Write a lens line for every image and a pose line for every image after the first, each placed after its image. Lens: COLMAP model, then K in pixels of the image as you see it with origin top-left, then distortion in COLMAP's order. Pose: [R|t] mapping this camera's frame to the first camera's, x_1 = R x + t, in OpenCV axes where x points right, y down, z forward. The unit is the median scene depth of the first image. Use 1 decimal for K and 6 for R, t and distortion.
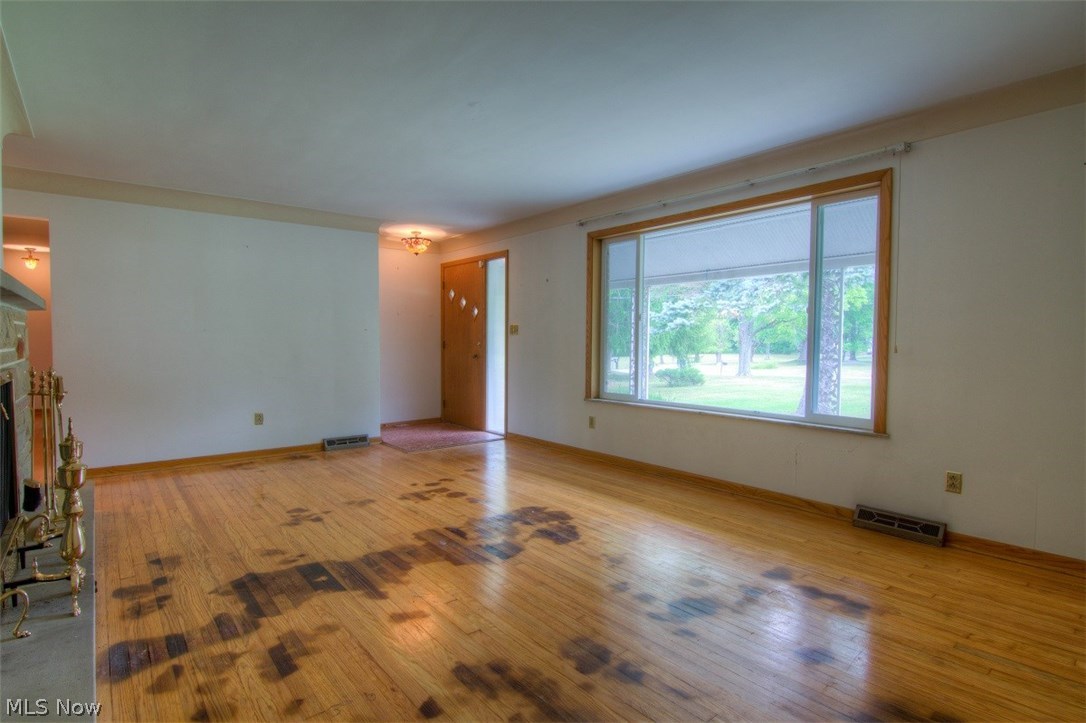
lens RADIAL K [[547.2, 0, 541.5], [0, 547.2, 359.3], [0, 0, 1]] dist [-0.003298, -0.002177]
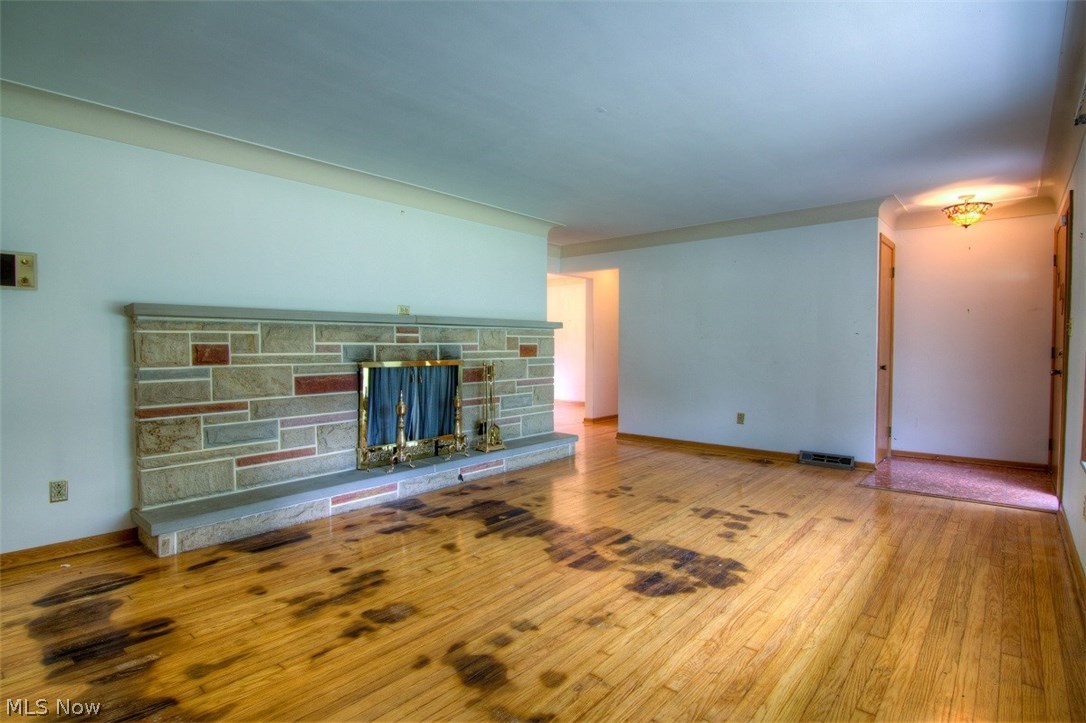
lens RADIAL K [[547.2, 0, 541.6], [0, 547.2, 361.1], [0, 0, 1]] dist [-0.003298, -0.002177]
pose [[0.173195, 0.024793, -0.984575, 0.881462], [-0.030907, 0.999328, 0.019728, -0.027037], [0.984402, 0.027014, 0.173845, 0.752003]]
